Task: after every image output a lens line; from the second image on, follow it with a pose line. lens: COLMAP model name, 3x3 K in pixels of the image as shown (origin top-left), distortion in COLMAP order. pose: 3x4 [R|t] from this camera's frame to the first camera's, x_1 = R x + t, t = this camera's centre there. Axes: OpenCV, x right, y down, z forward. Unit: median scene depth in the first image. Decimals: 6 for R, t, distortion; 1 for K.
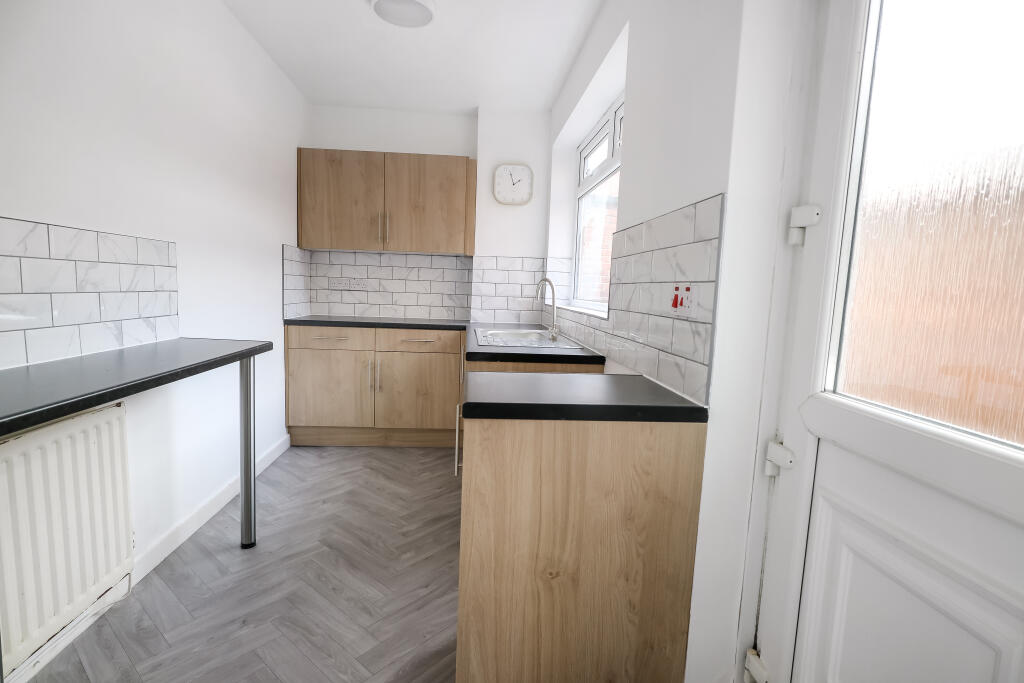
lens RADIAL K [[513.9, 0, 512.0], [0, 513.9, 341.5], [0, 0, 1]] dist [-0.004442, -0.000128]
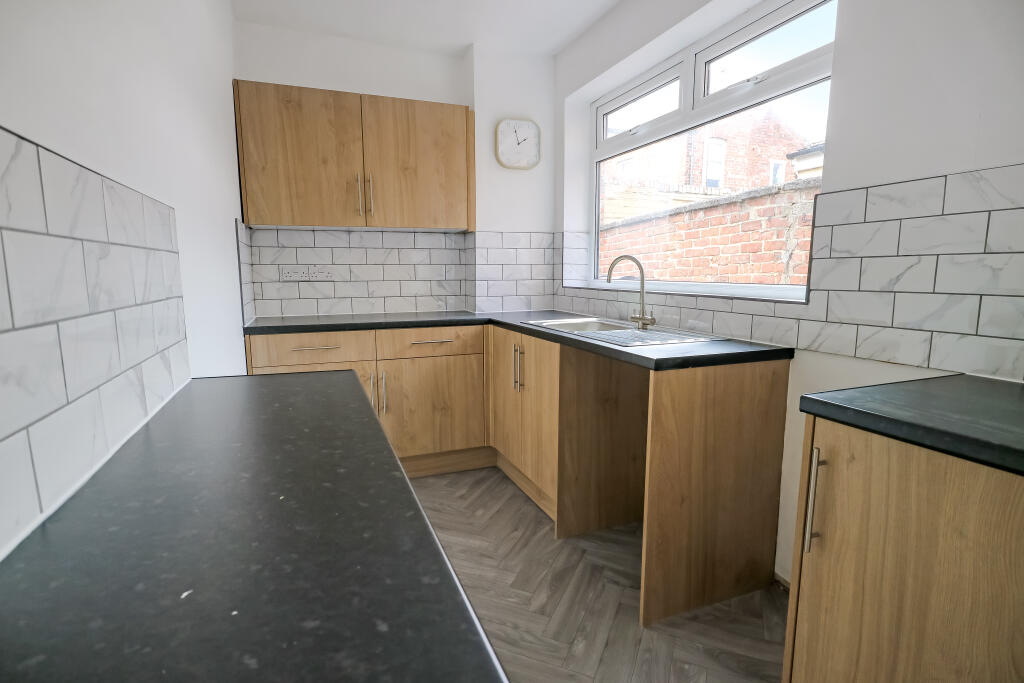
lens RADIAL K [[513.9, 0, 512.0], [0, 513.9, 341.5], [0, 0, 1]] dist [-0.004442, -0.000128]
pose [[0.954658, -0.080103, 0.286727, -0.275573], [0.068811, 0.996413, 0.049261, -0.030441], [-0.289644, -0.027297, 0.956745, 0.208092]]
